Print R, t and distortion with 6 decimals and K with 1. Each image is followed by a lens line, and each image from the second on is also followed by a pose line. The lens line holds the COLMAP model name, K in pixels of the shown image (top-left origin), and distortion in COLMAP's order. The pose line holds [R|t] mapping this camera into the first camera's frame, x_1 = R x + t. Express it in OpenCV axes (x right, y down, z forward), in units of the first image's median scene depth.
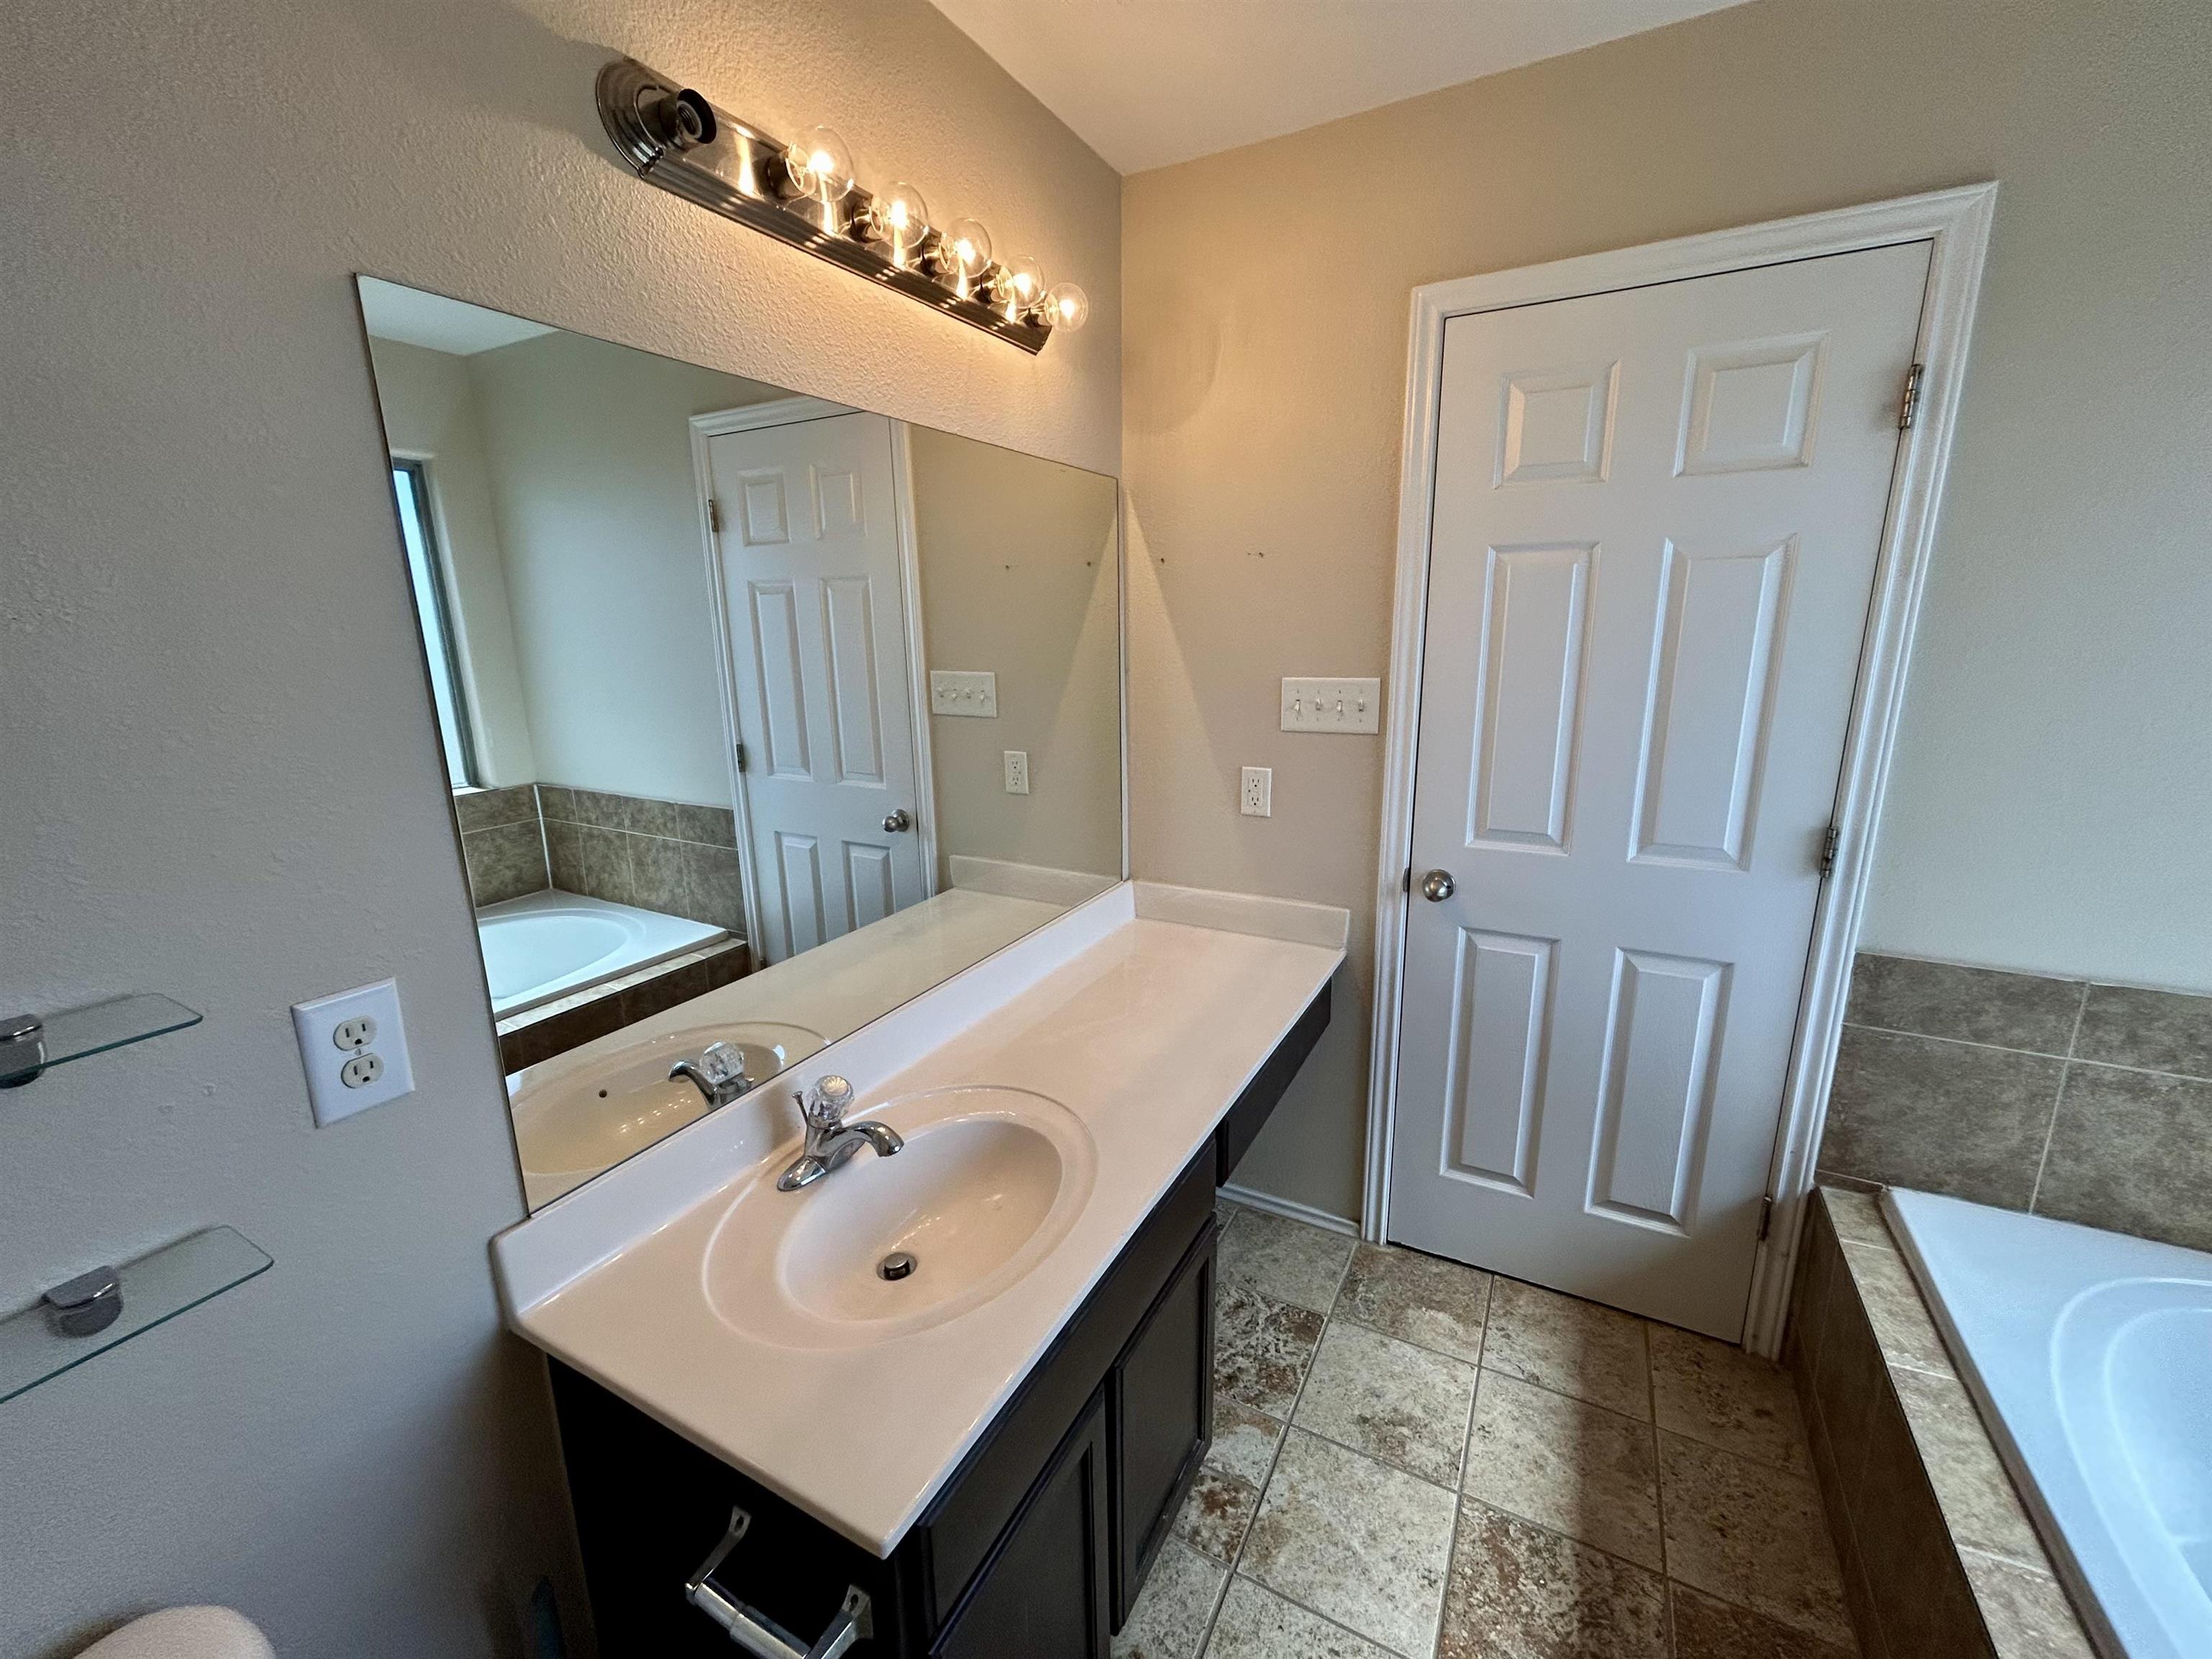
lens RADIAL K [[903.9, 0, 1106.3], [0, 903.9, 834.0], [0, 0, 1]] dist [-0.001694, 0.001645]
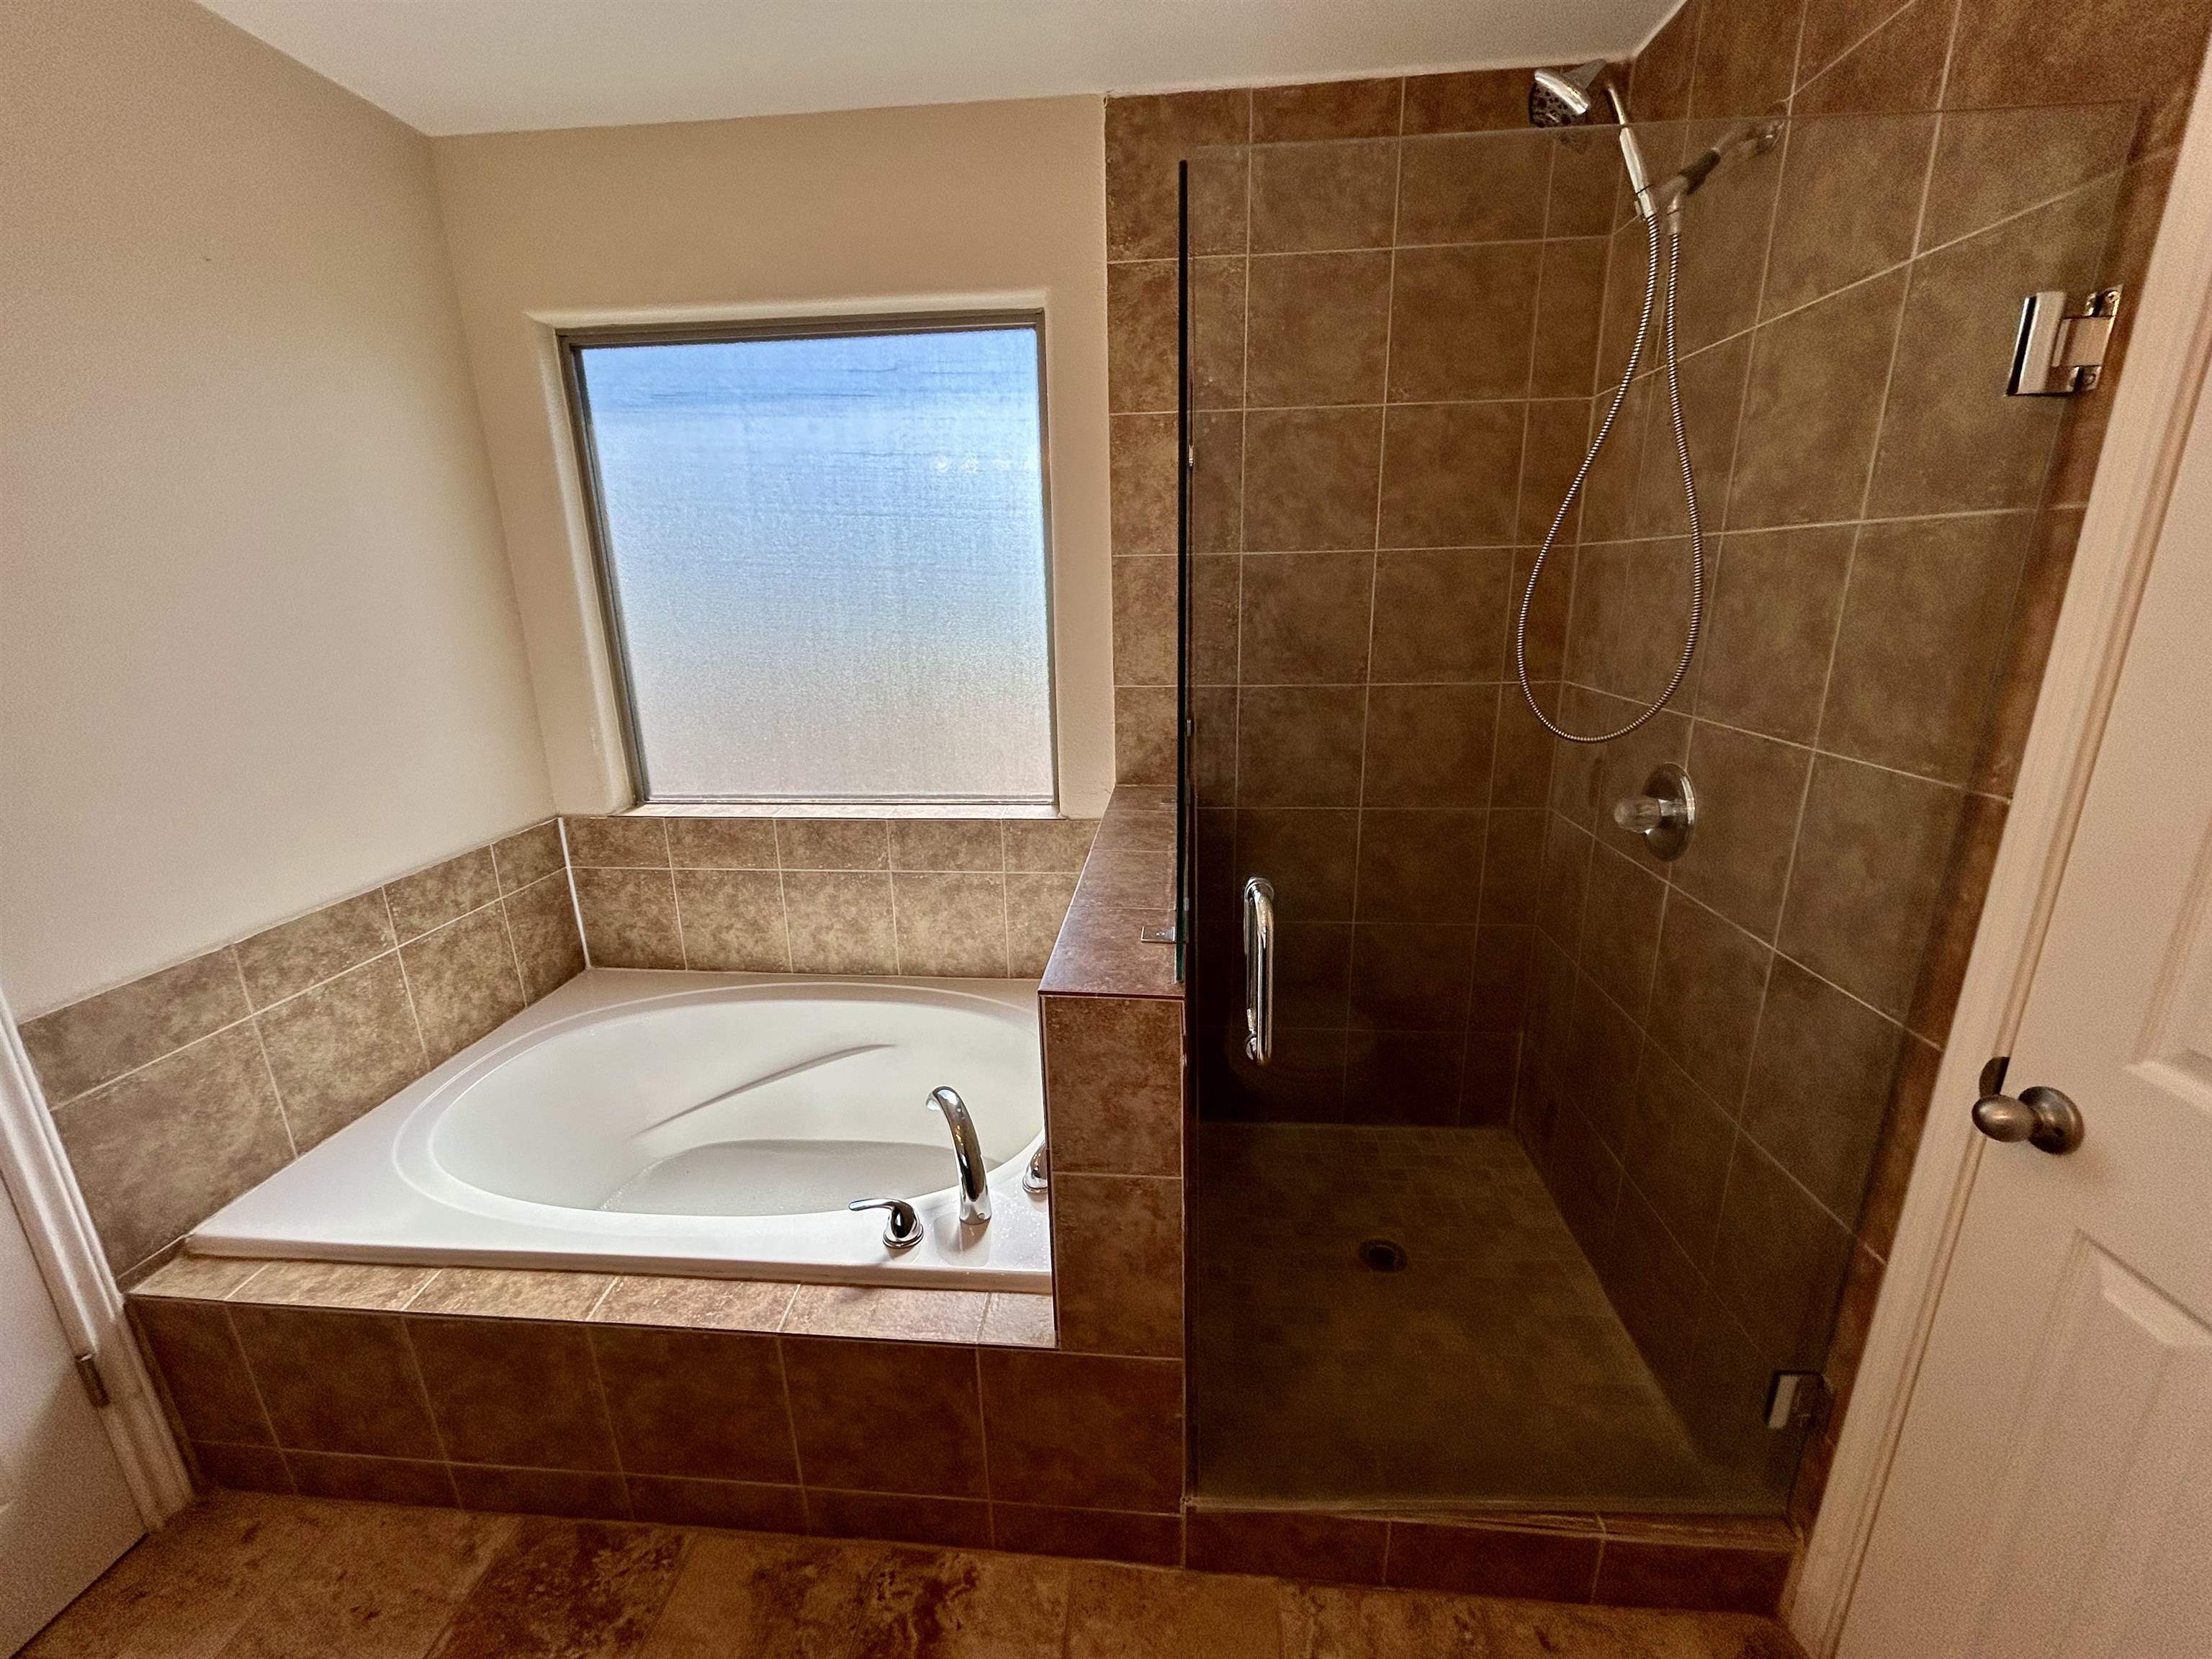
lens RADIAL K [[903.9, 0, 1107.6], [0, 903.9, 827.3], [0, 0, 1]] dist [-0.001694, 0.001645]
pose [[-0.394024, -0.225571, 0.890990, -0.232868], [0.237961, 0.911323, 0.335953, -0.071772], [-0.887761, 0.344394, -0.305406, 0.352316]]
